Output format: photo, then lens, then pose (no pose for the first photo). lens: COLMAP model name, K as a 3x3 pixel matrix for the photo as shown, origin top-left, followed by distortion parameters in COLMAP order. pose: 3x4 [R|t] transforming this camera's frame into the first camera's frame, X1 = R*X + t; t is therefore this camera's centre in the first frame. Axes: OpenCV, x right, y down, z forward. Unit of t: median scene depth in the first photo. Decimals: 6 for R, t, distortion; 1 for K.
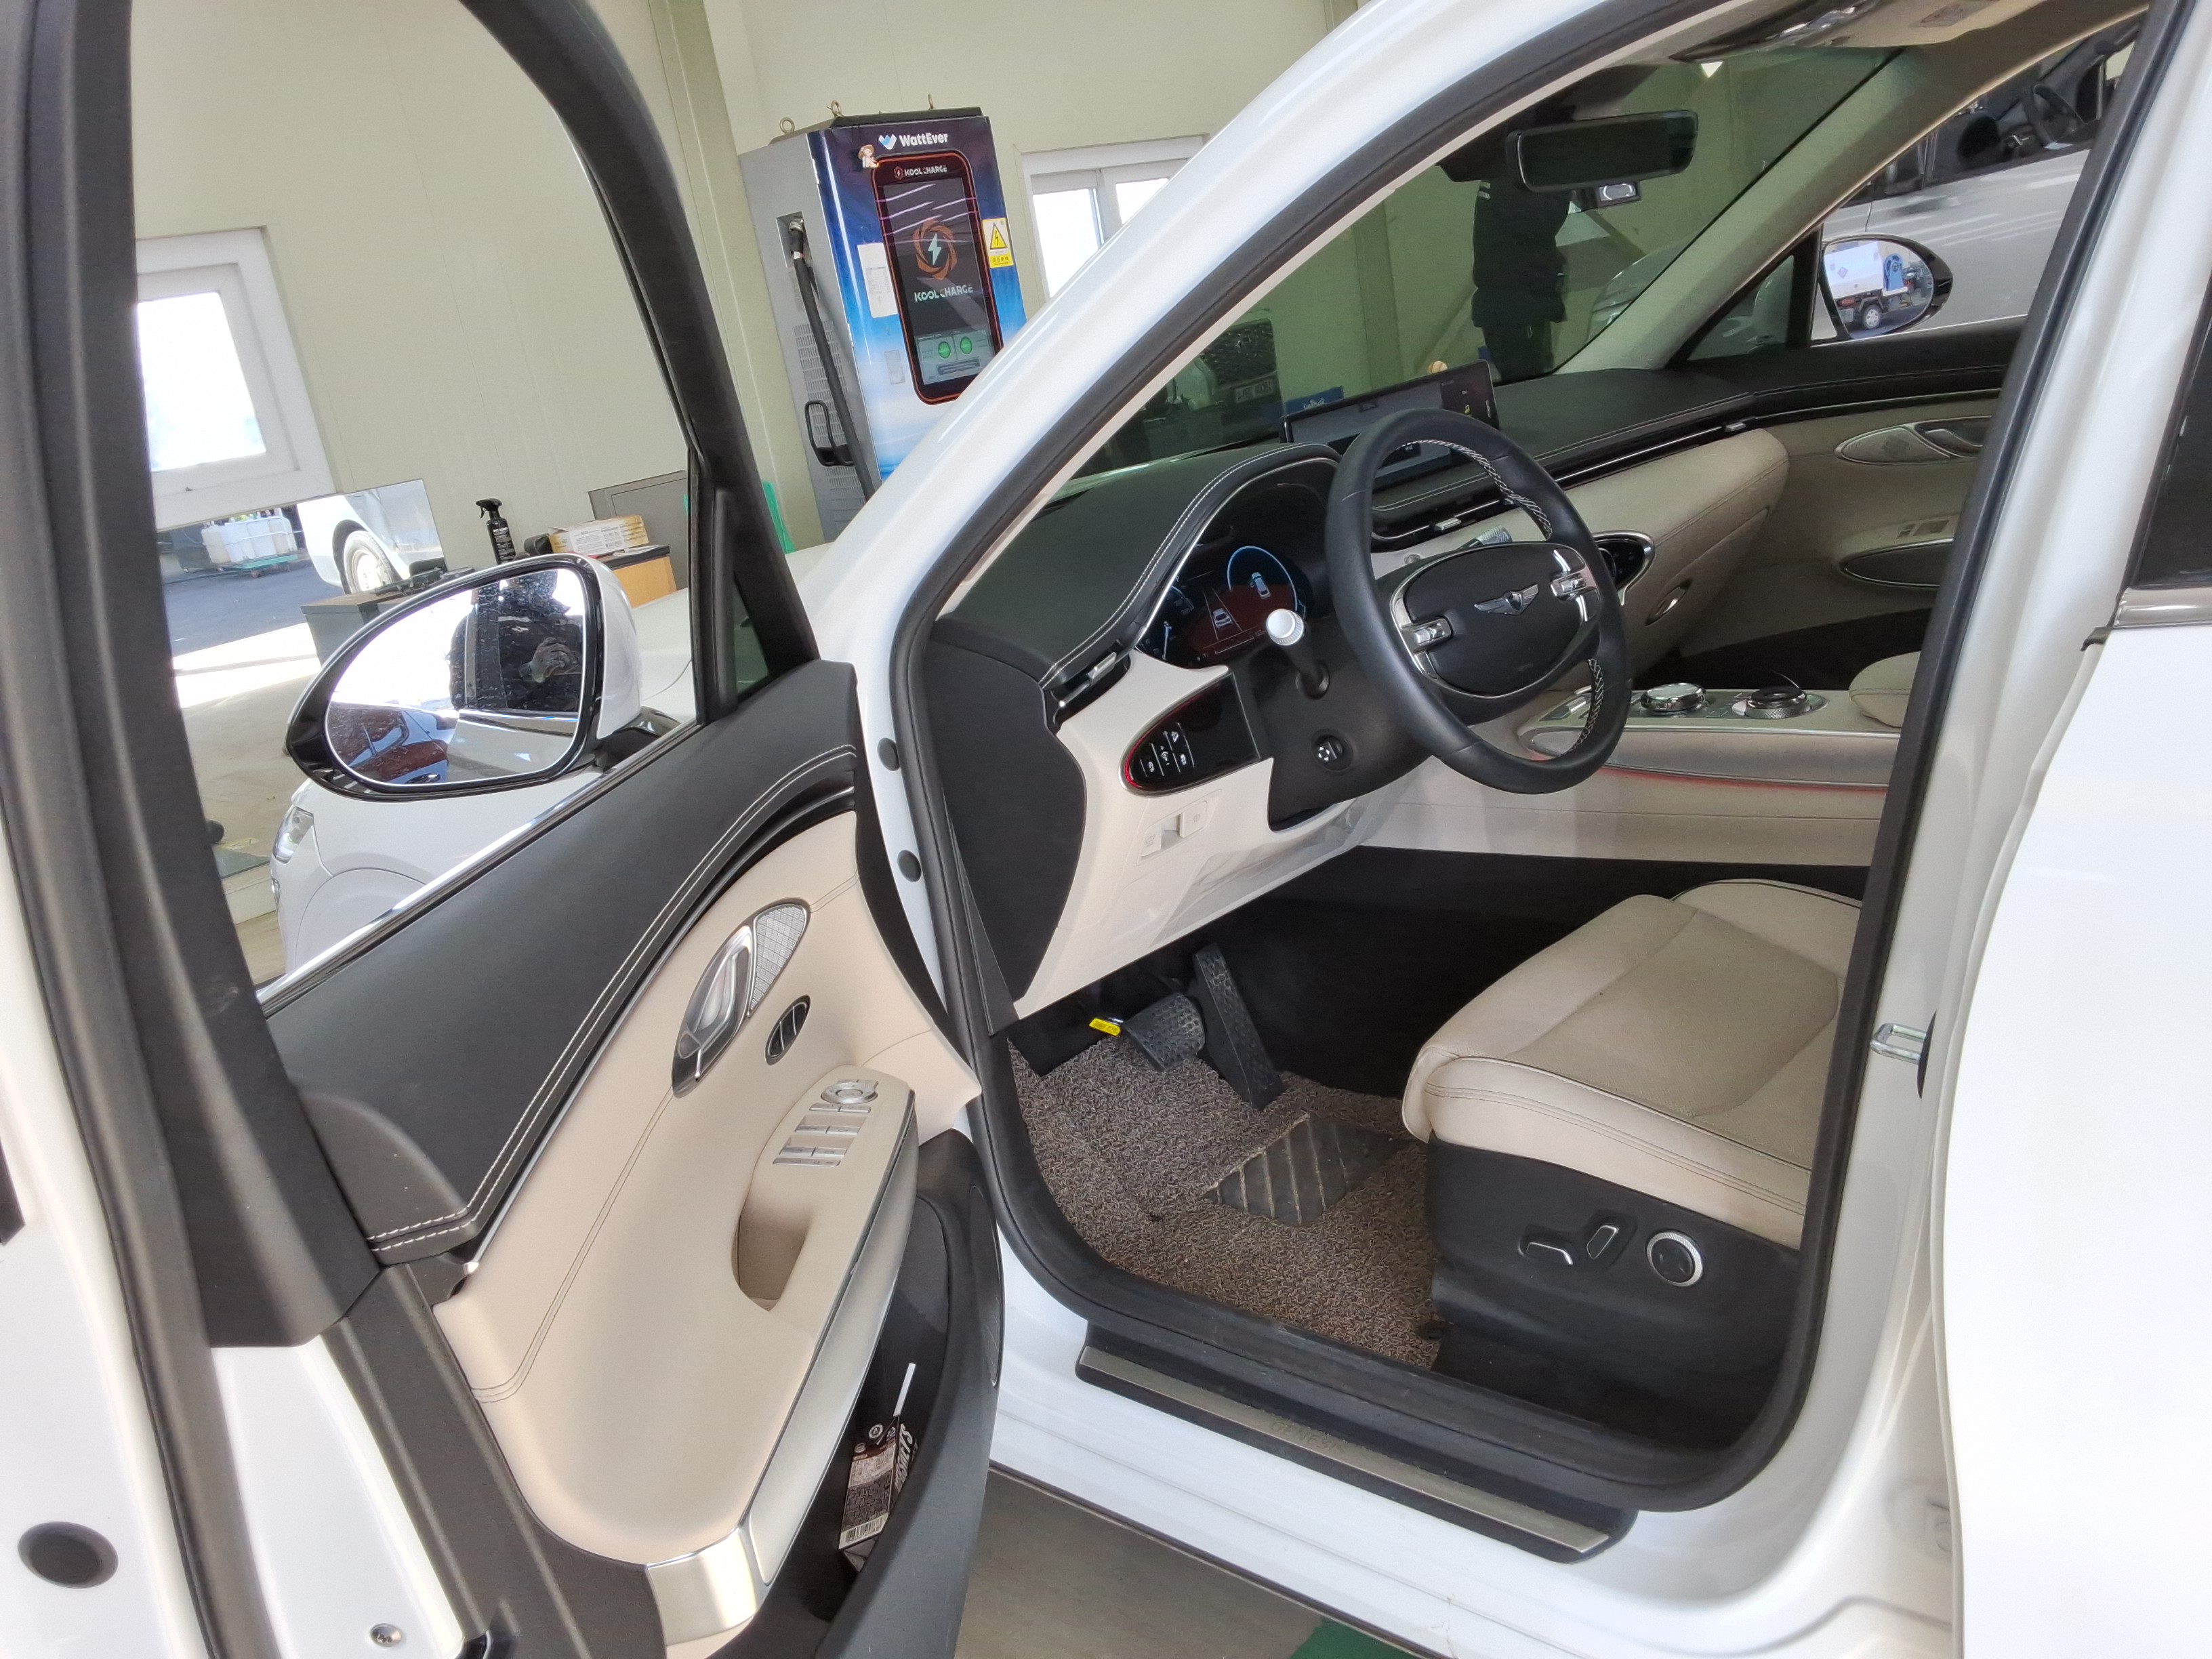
lens RADIAL K [[1873.4, 0, 1145.2], [0, 1873.4, 826.6], [0, 0, 1]] dist [0.120296, -0.266873]
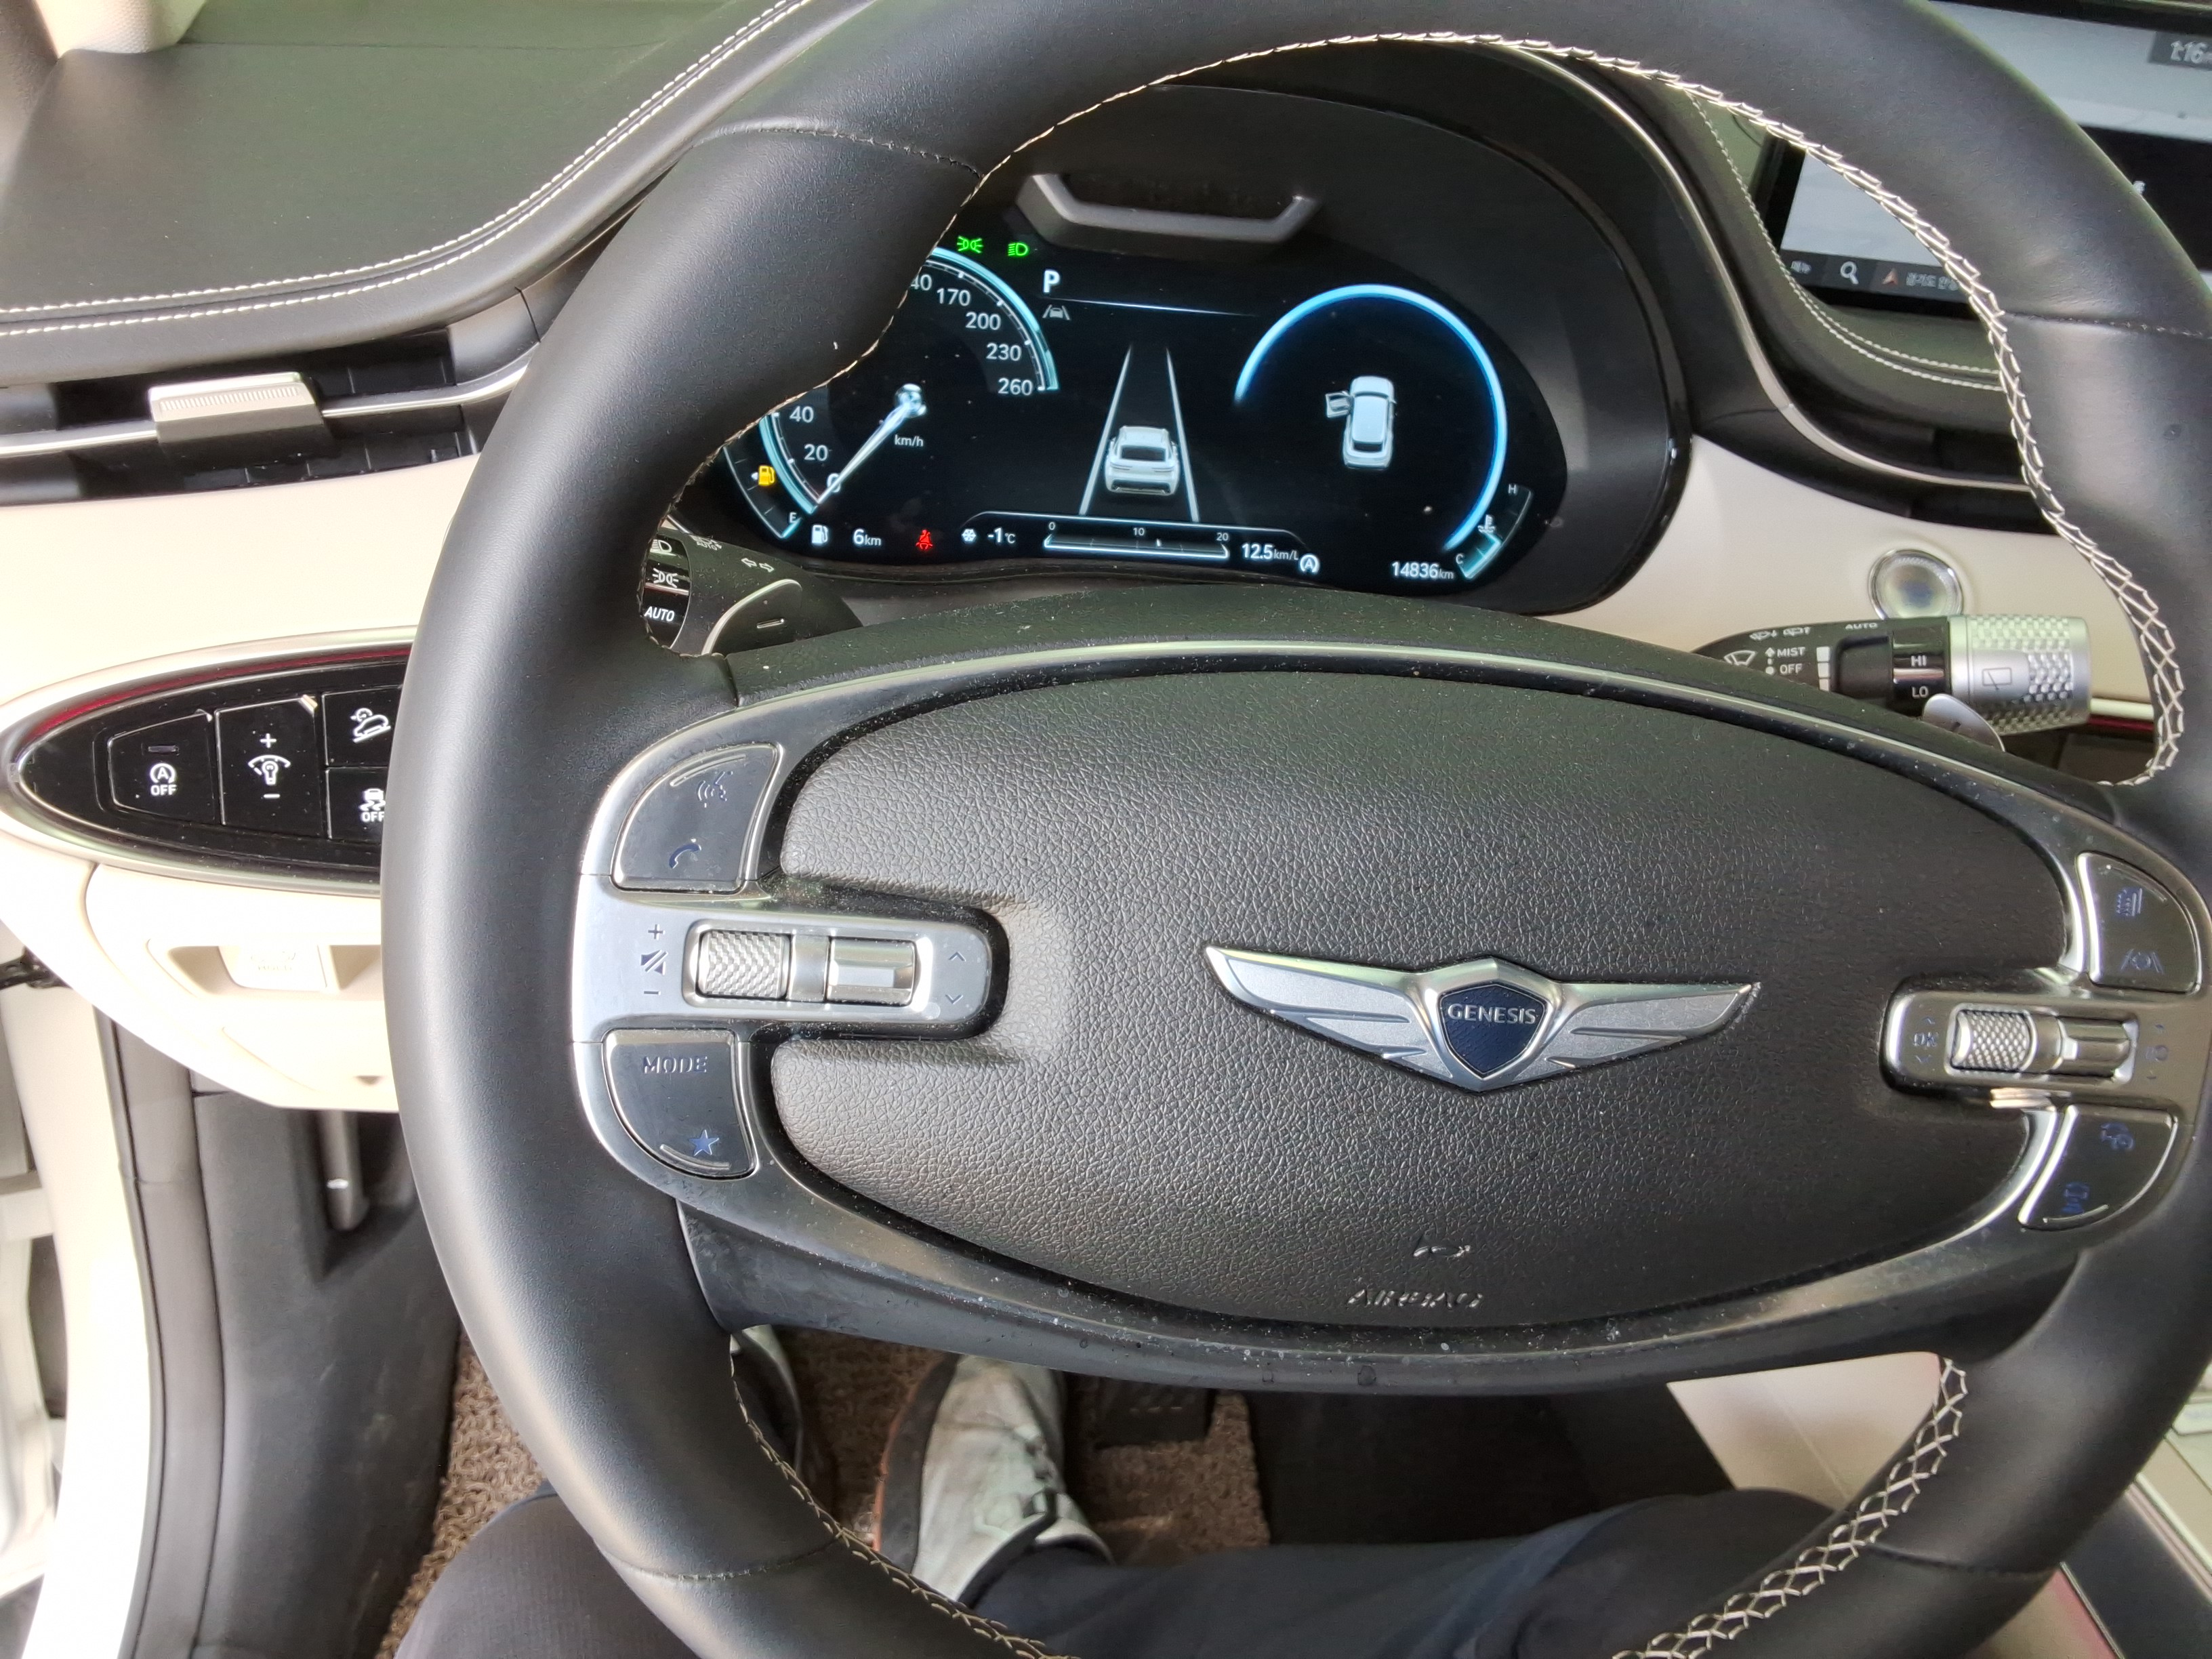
lens RADIAL K [[1863.2, 0, 1106.0], [0, 1863.2, 829.5], [0, 0, 1]] dist [0.183377, -0.273954]
pose [[0.732049, 0.530089, -0.427913, 0.078968], [-0.419422, 0.845661, 0.330063, -0.060314], [0.536833, -0.062146, 0.841397, 0.265711]]
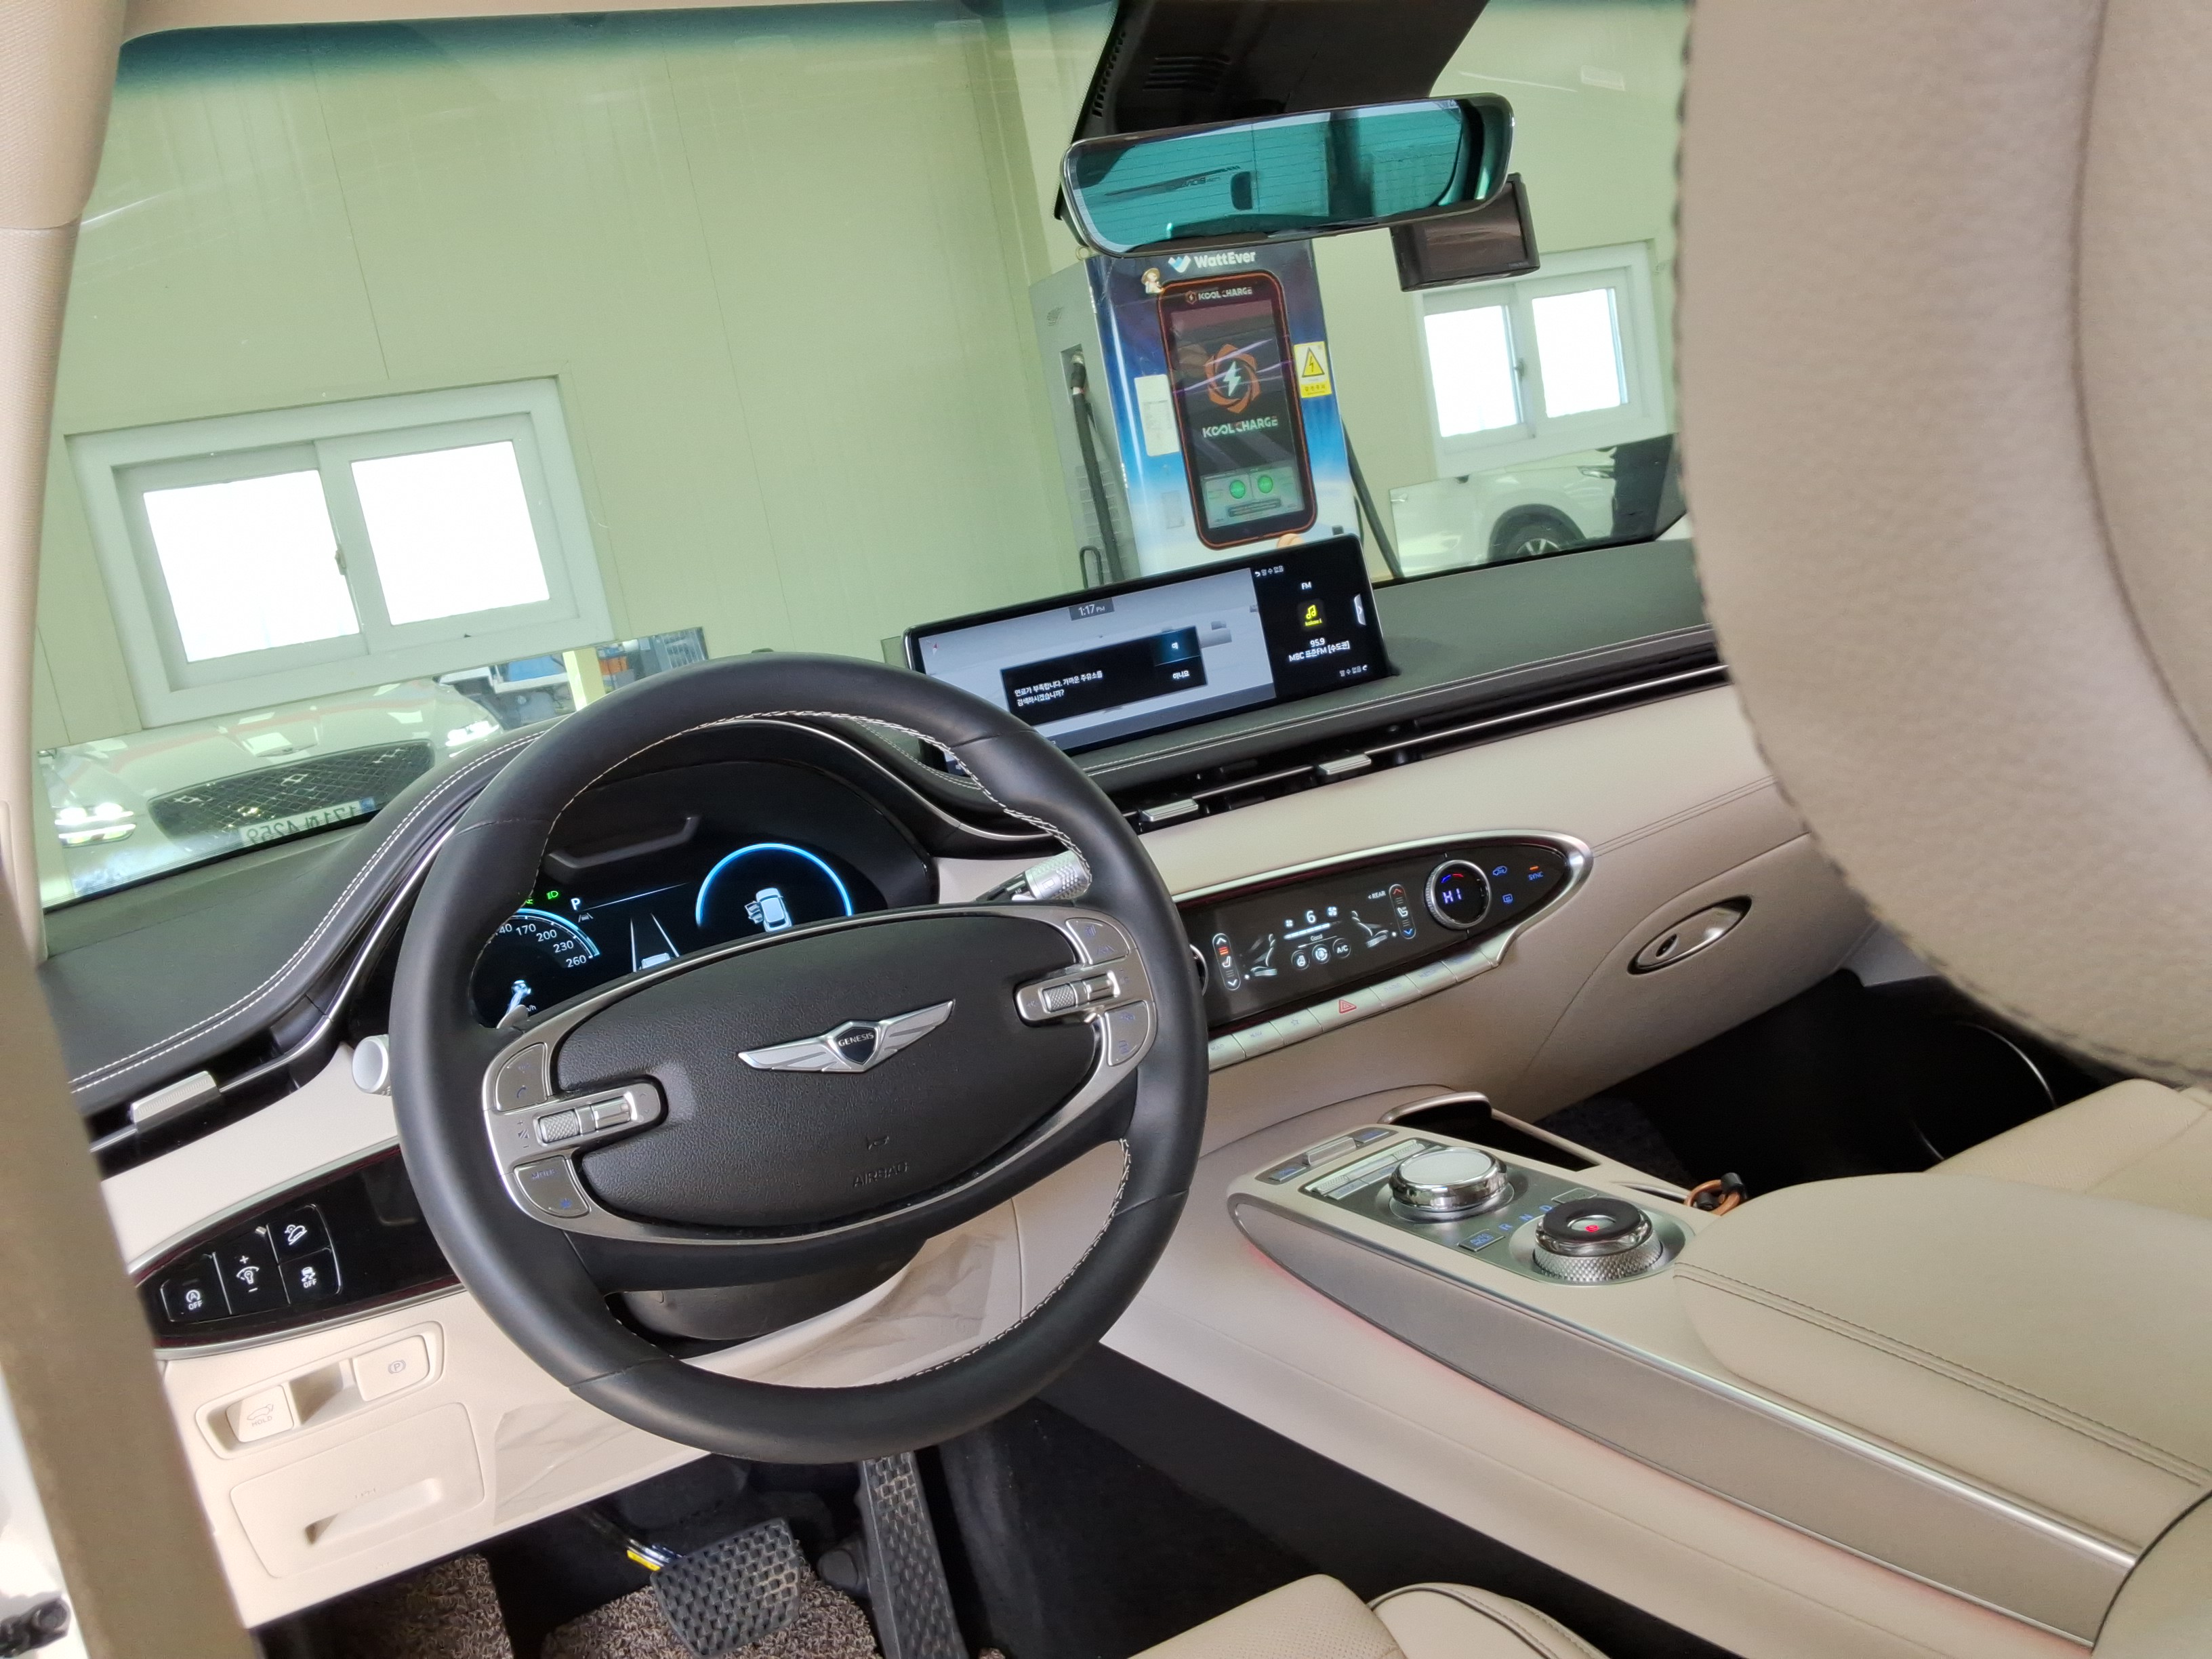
lens RADIAL K [[1829.3, 0, 1106.0], [0, 1829.3, 829.5], [0, 0, 1]] dist [0.045028, -0.005398]
pose [[0.942660, 0.053100, -0.329505, 0.134648], [-0.071965, 0.996377, -0.045313, -0.051943], [0.325905, 0.066427, 0.943066, 0.185003]]
